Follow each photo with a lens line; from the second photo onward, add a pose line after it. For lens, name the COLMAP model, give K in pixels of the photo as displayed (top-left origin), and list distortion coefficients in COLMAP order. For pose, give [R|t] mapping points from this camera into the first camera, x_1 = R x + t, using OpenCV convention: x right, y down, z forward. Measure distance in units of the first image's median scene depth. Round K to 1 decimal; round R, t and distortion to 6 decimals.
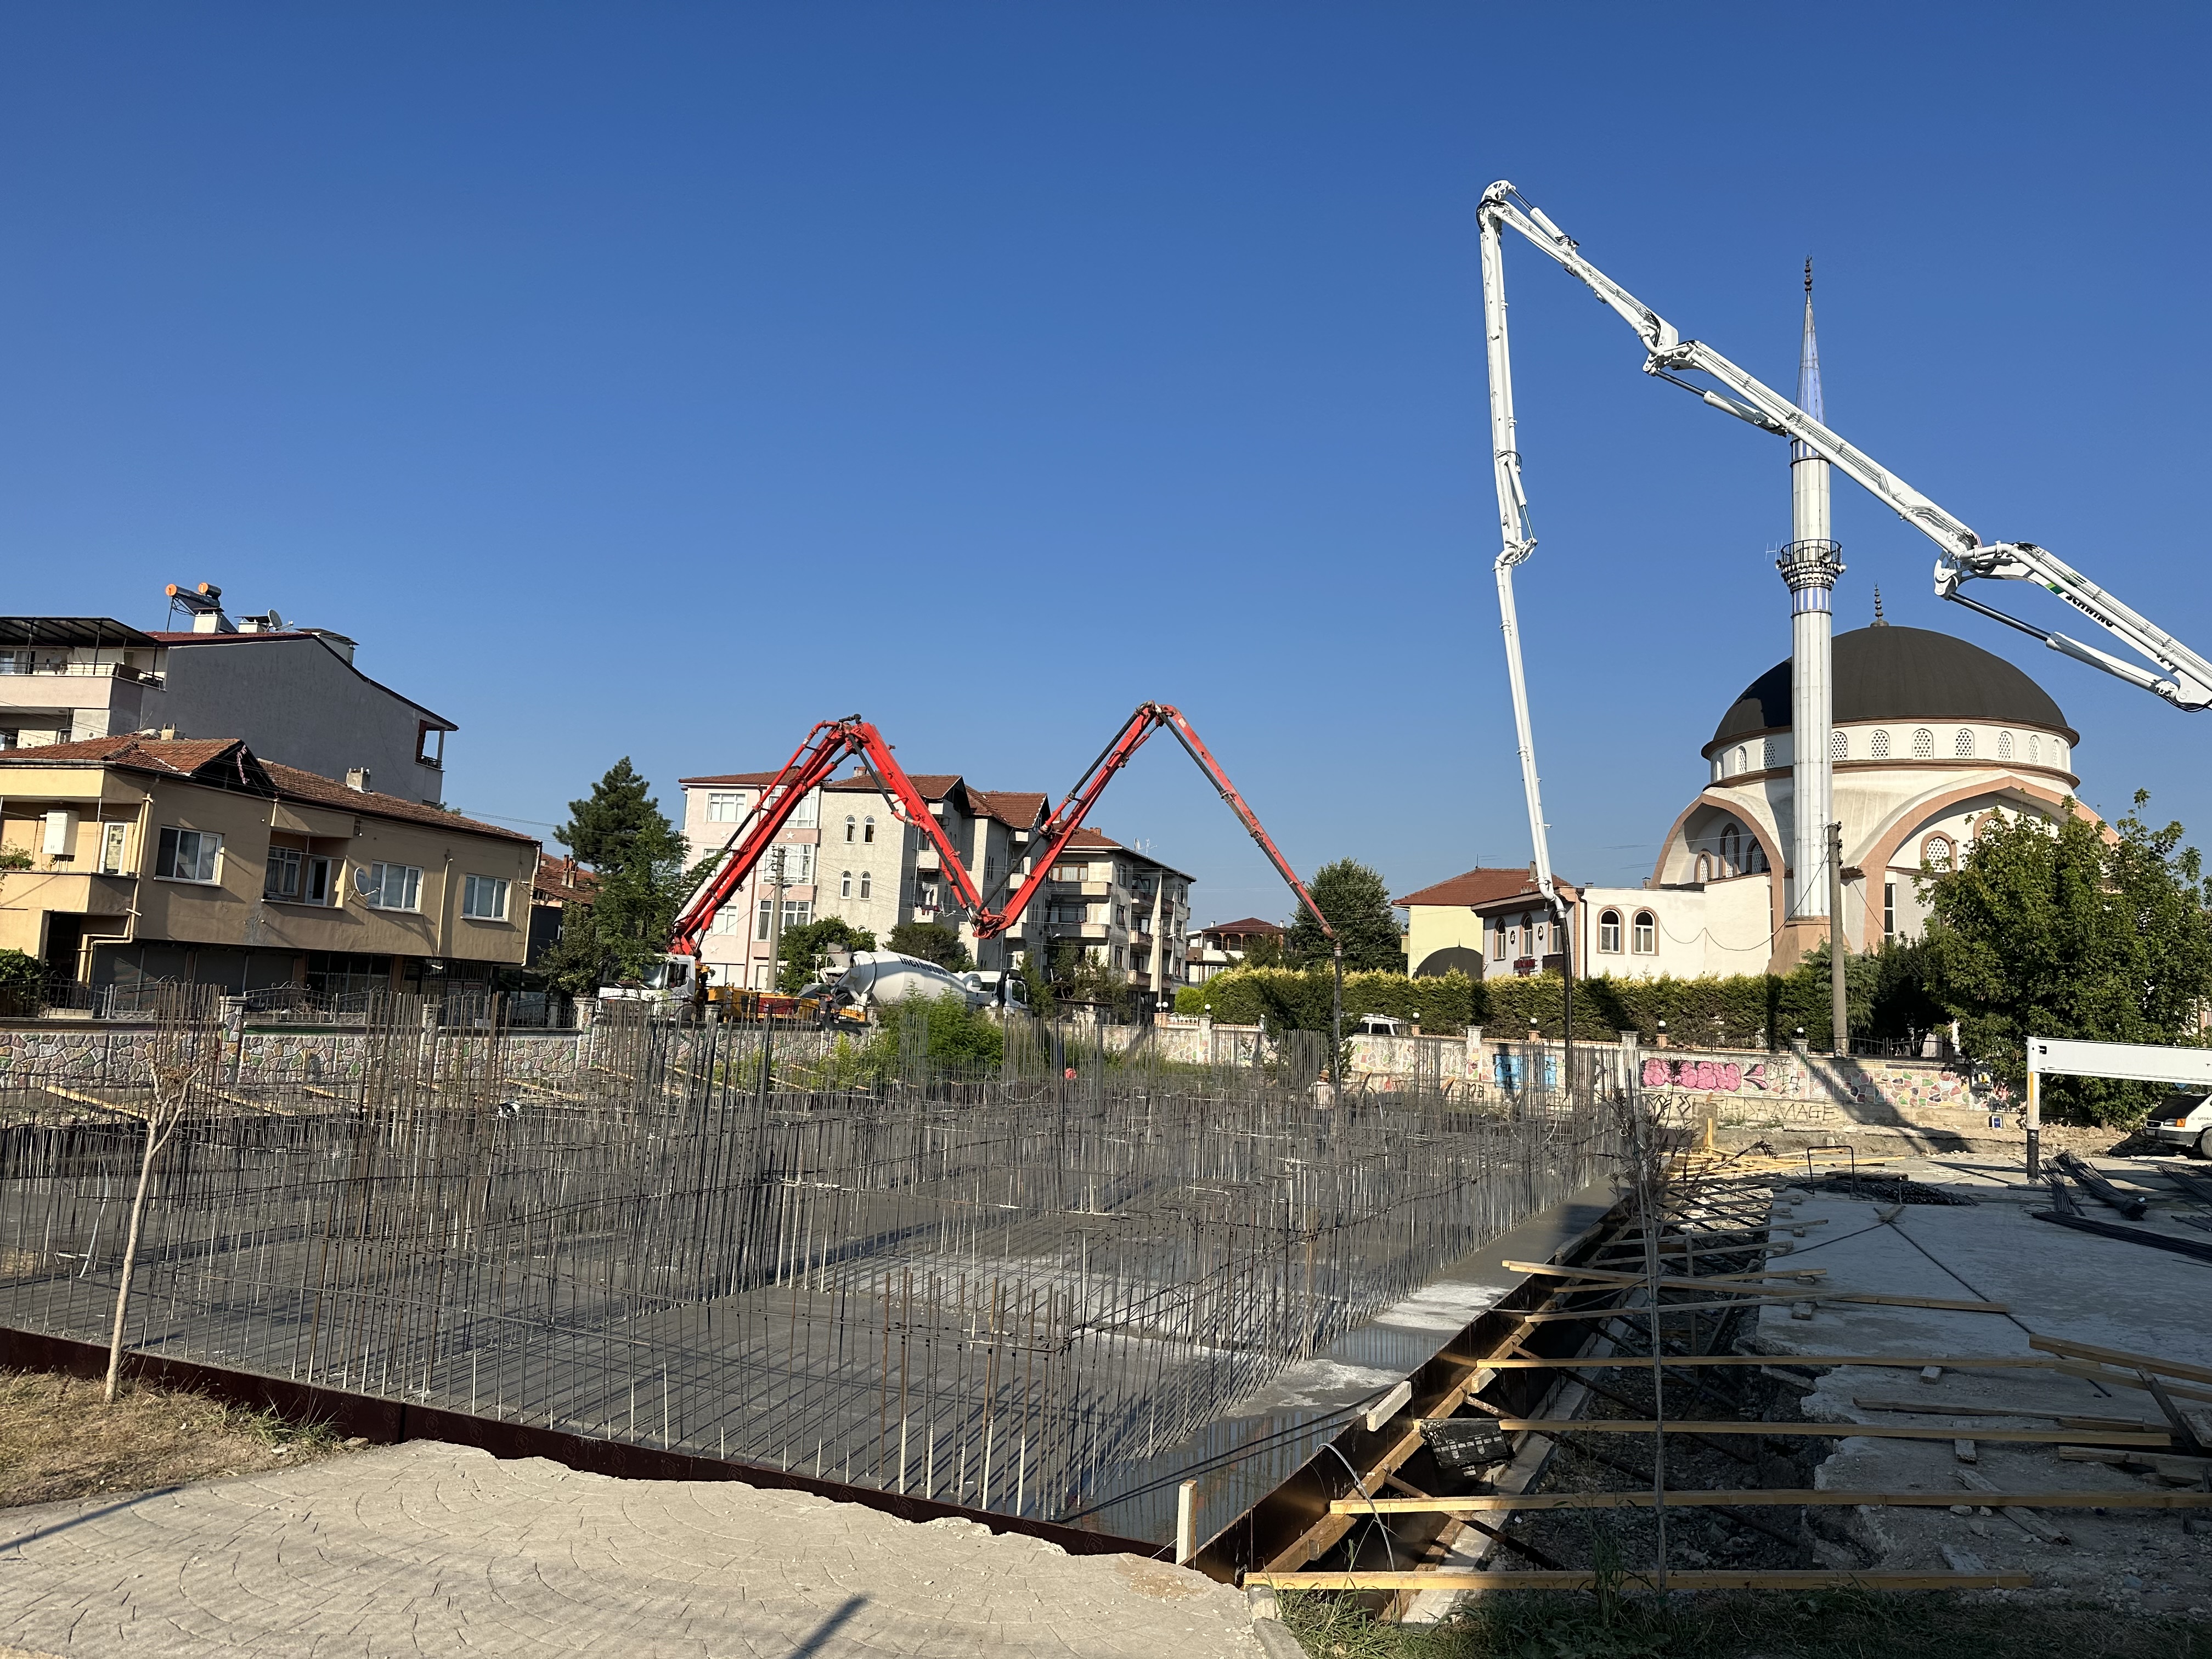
lens RADIAL K [[1554.3, 0, 1118.4], [0, 1554.3, 835.4], [0, 0, 1]] dist [0.061303, -0.061884]
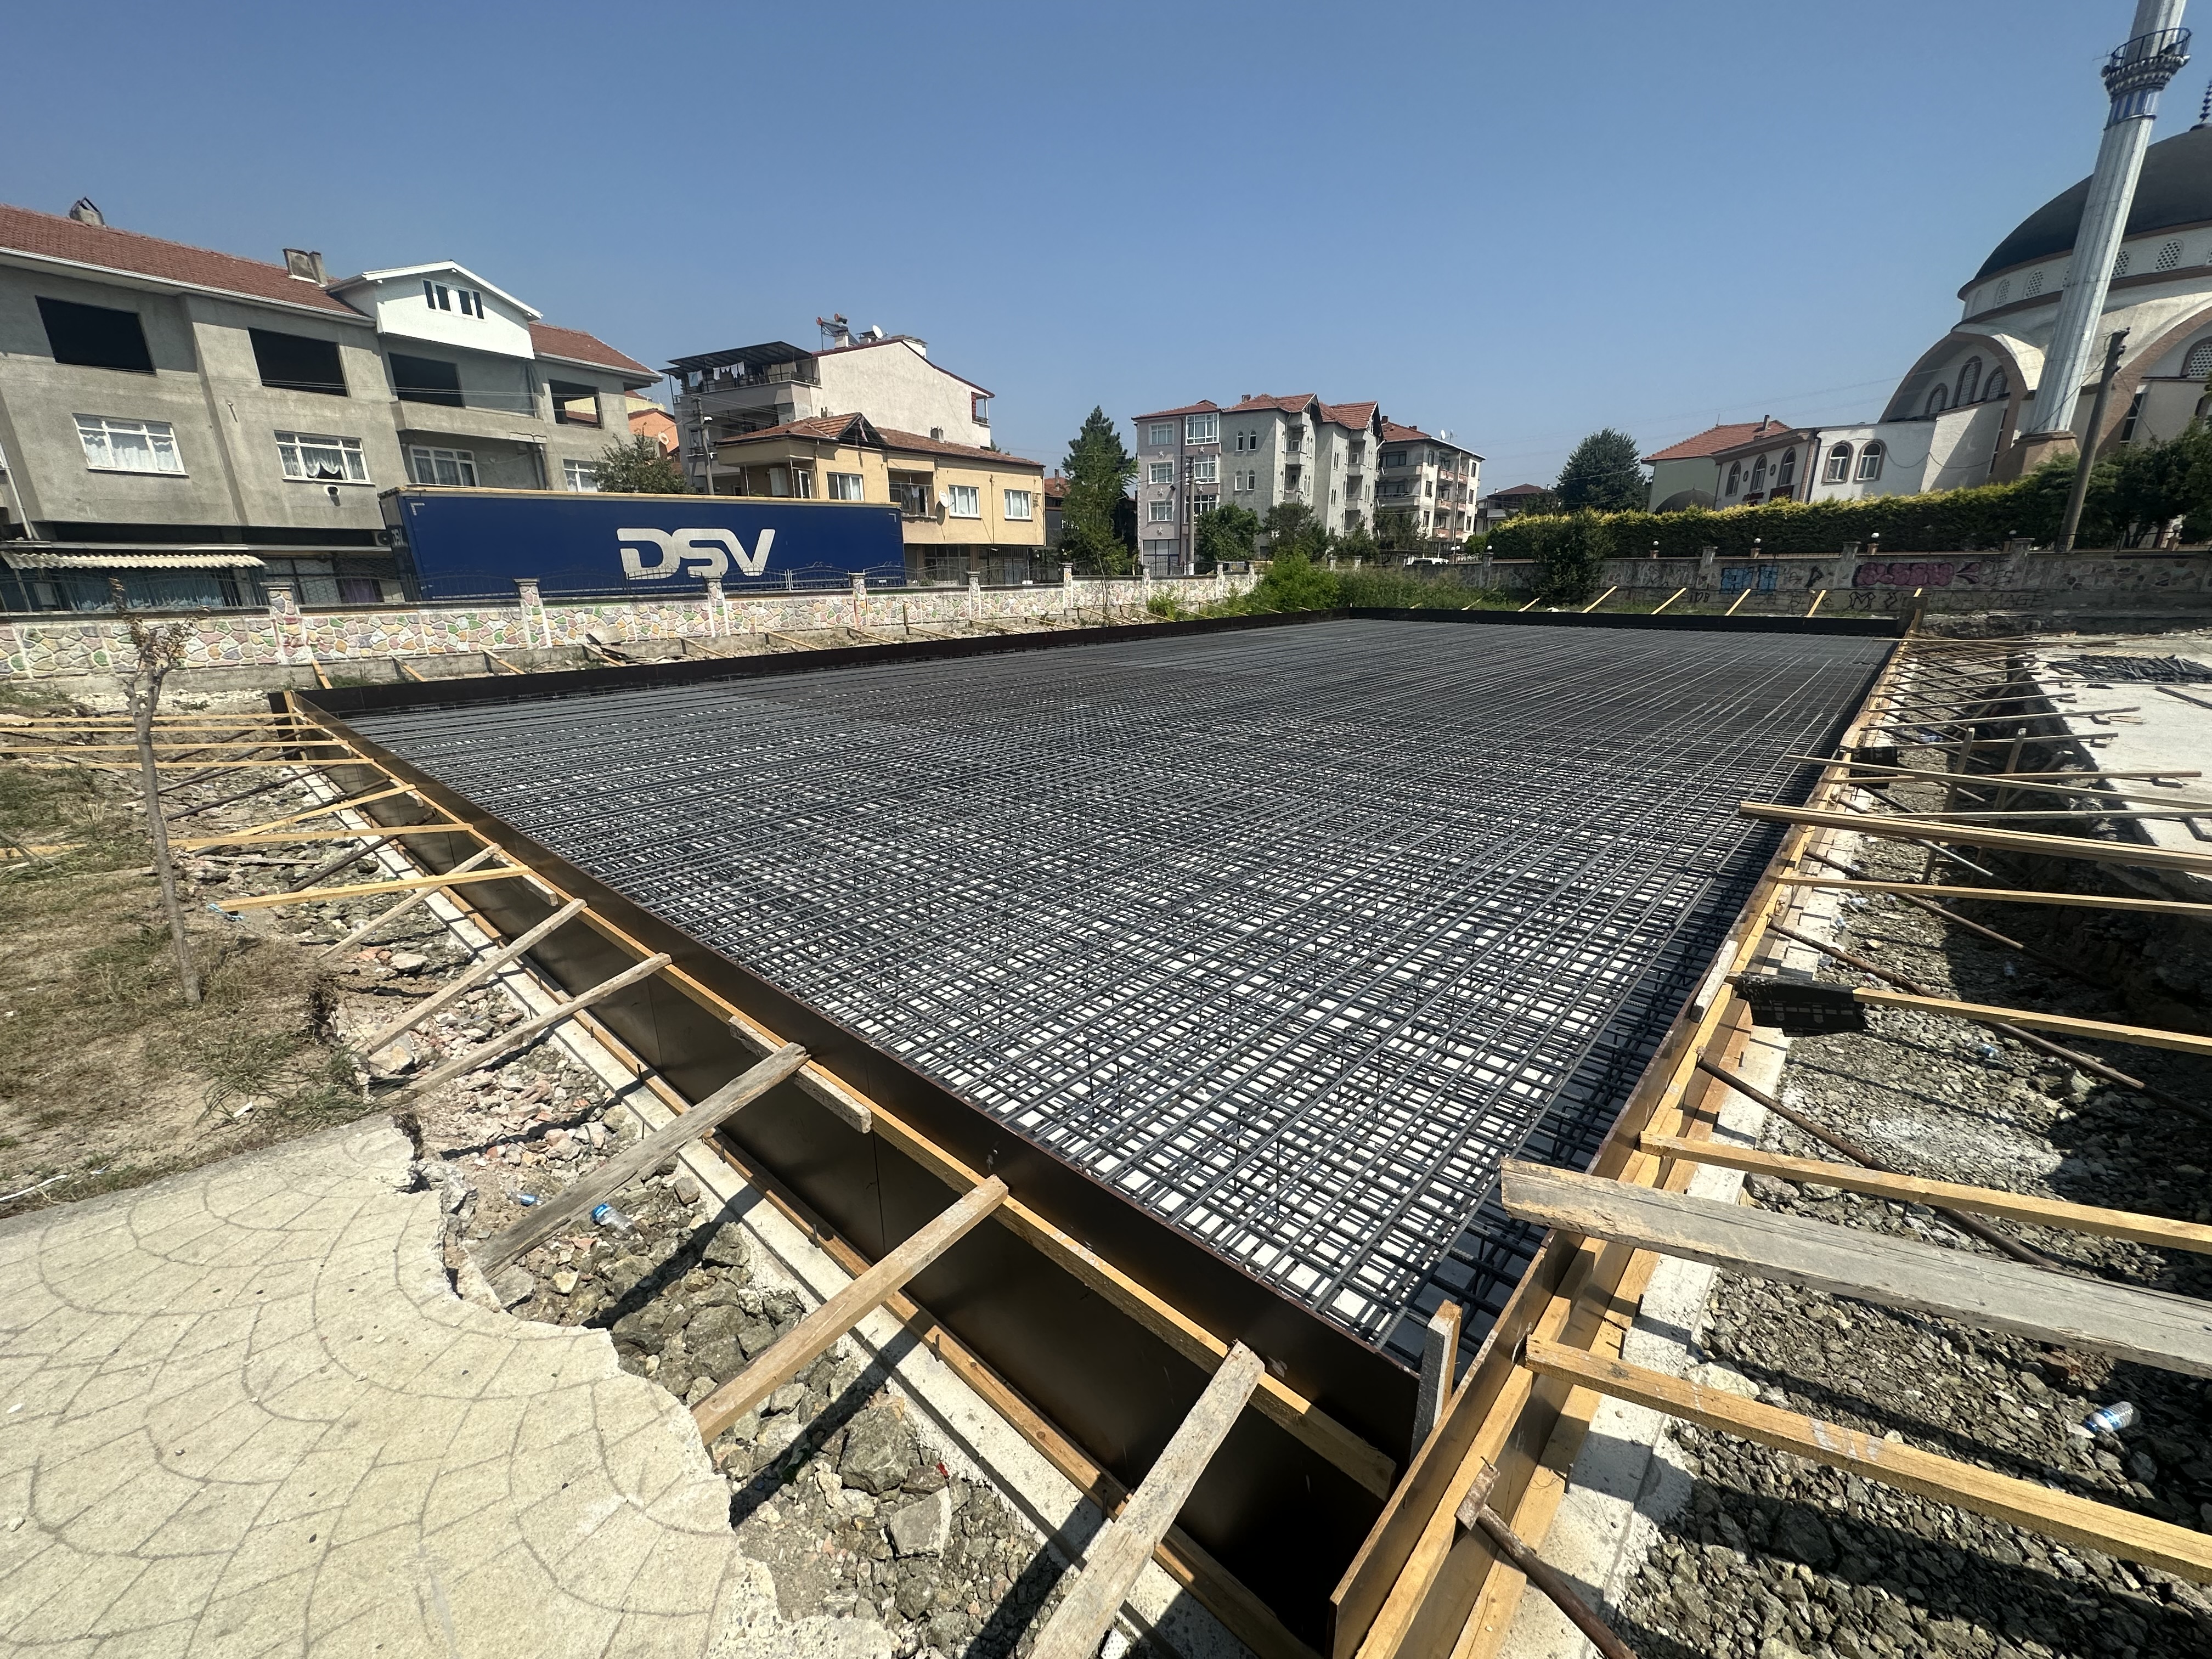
lens RADIAL K [[885.9, 0, 1112.0], [0, 885.9, 835.6], [0, 0, 1]] dist [-0.000998, 0.000017]
pose [[0.945172, 0.038885, -0.324248, 0.003507], [0.092364, 0.920516, 0.379631, 0.012771], [0.313238, -0.388766, 0.866454, 0.079309]]
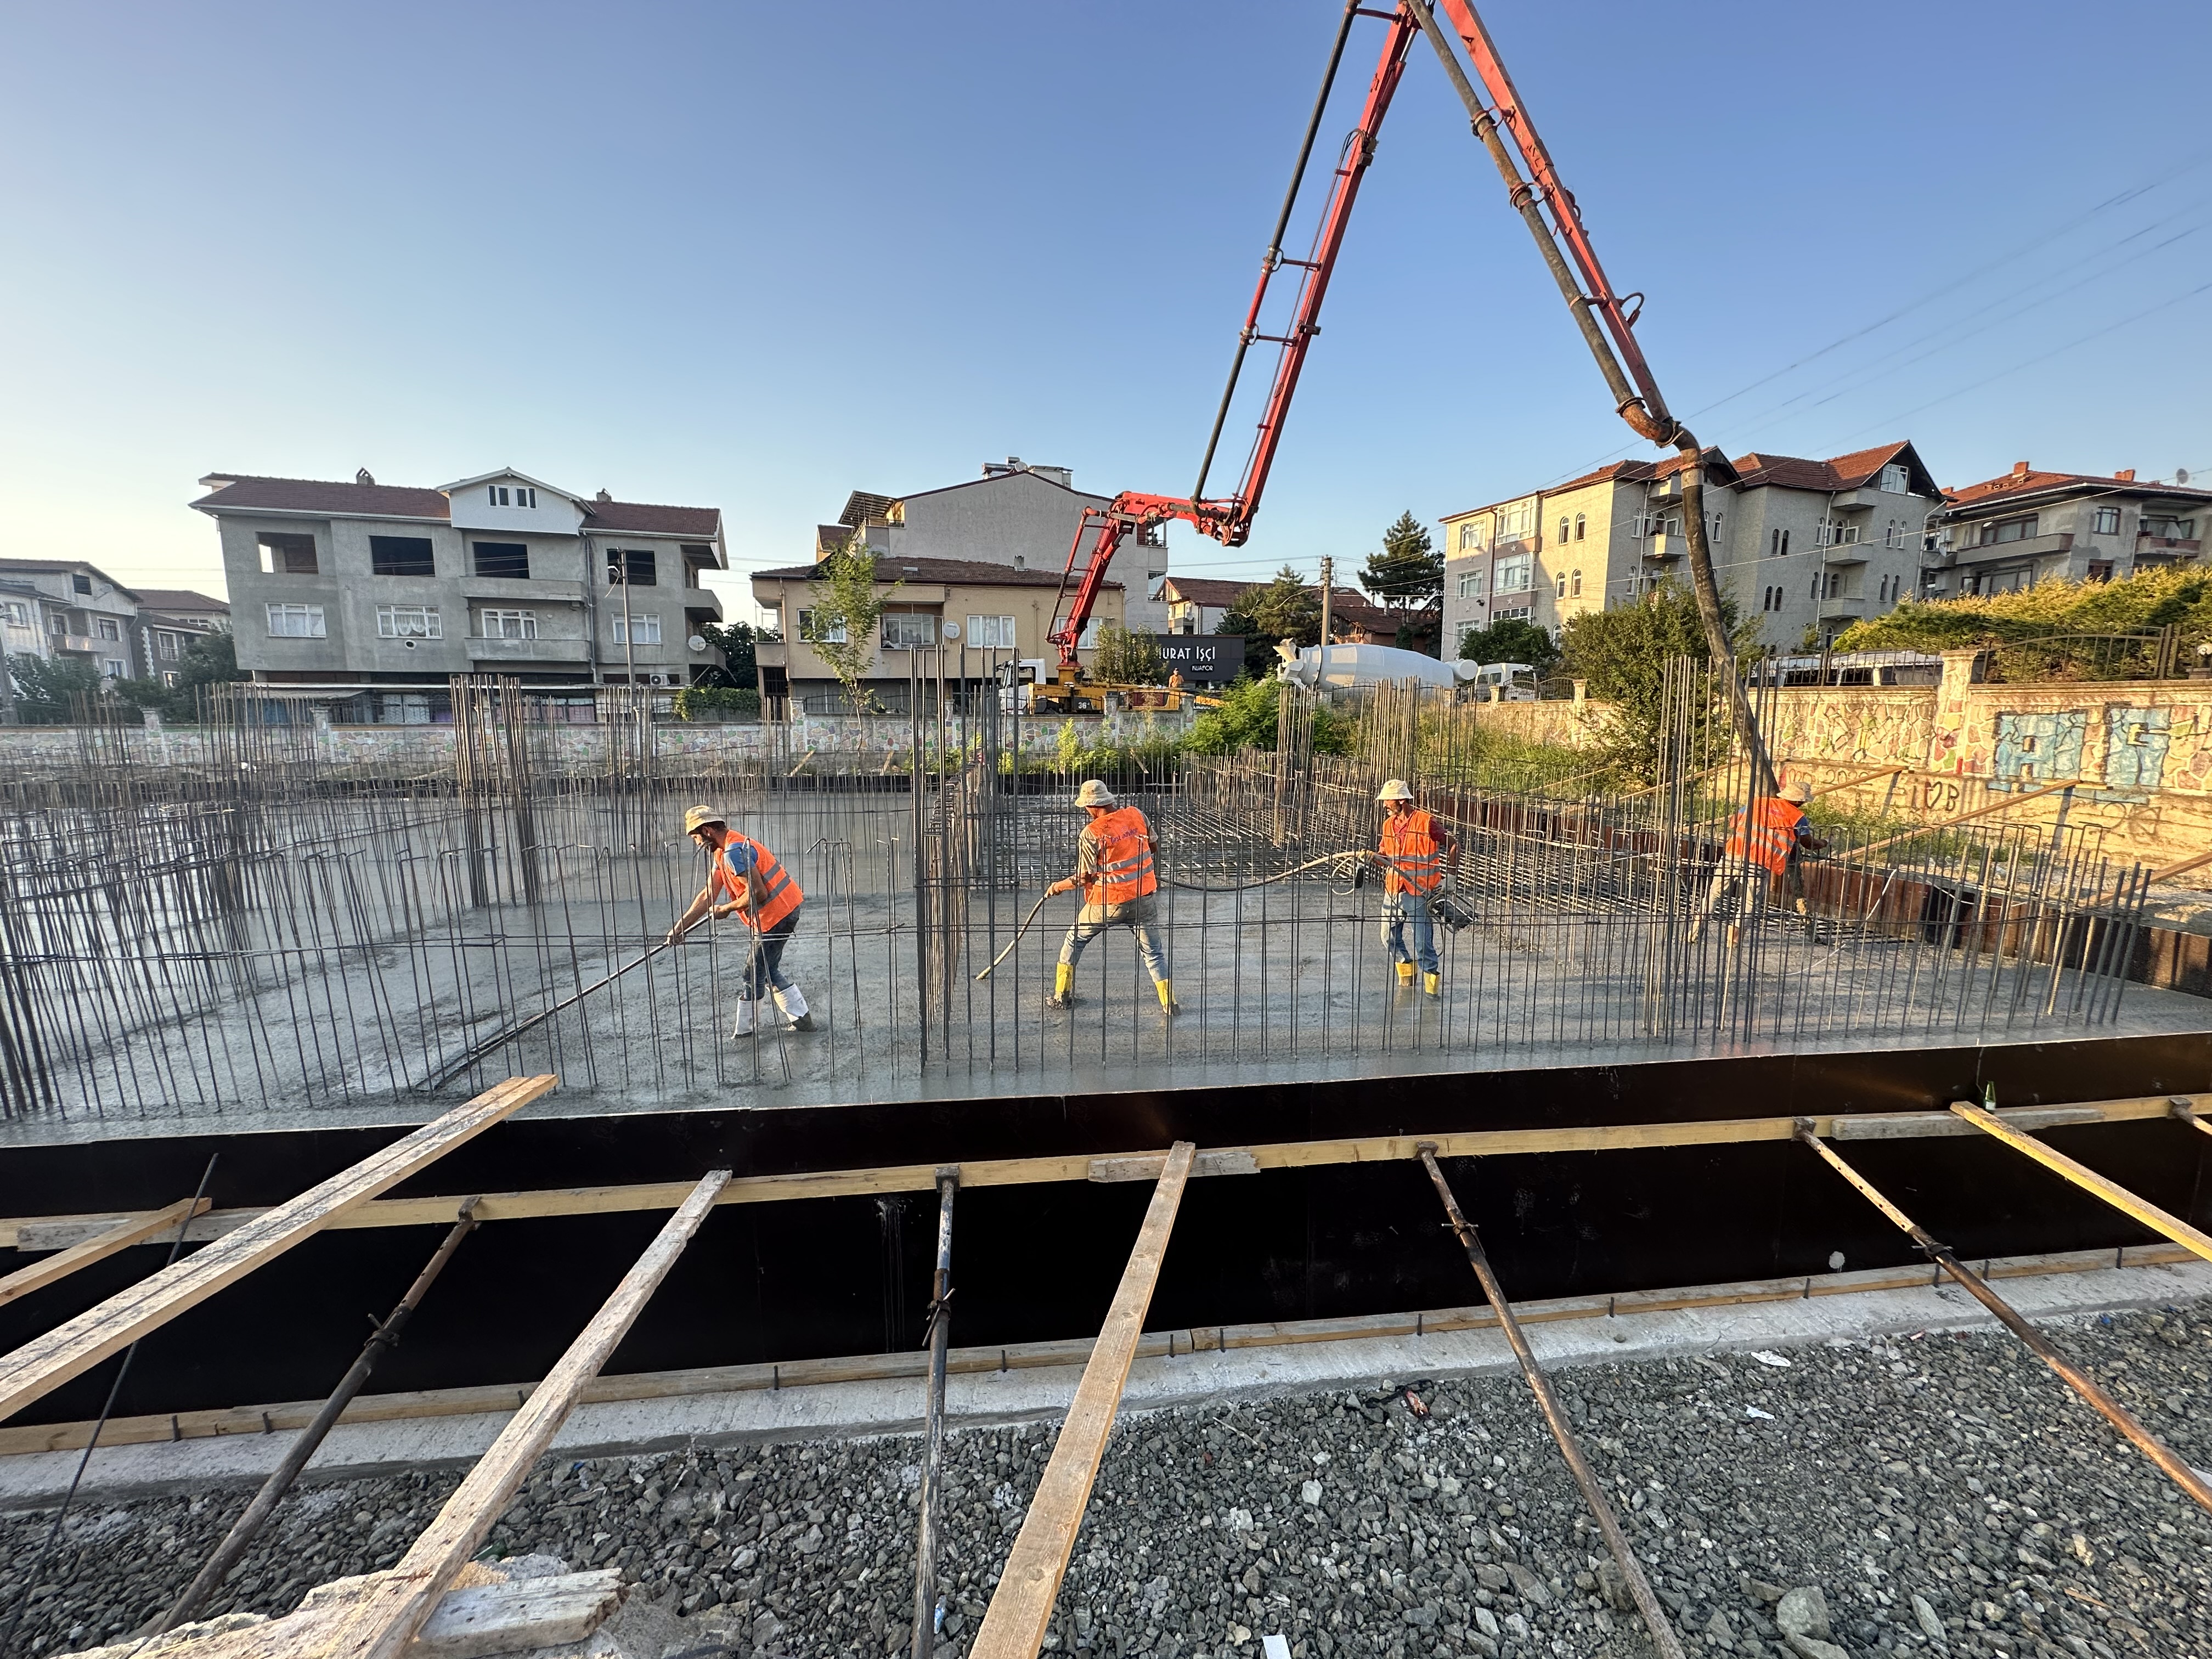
lens RADIAL K [[885.9, 0, 1109.0], [0, 885.9, 832.0], [0, 0, 1]] dist [-0.000998, 0.000017]
pose [[0.500076, 0.070219, -0.863130, 0.248576], [0.126201, 0.980157, 0.152858, 0.079921], [0.856737, -0.185369, 0.481291, 0.513928]]
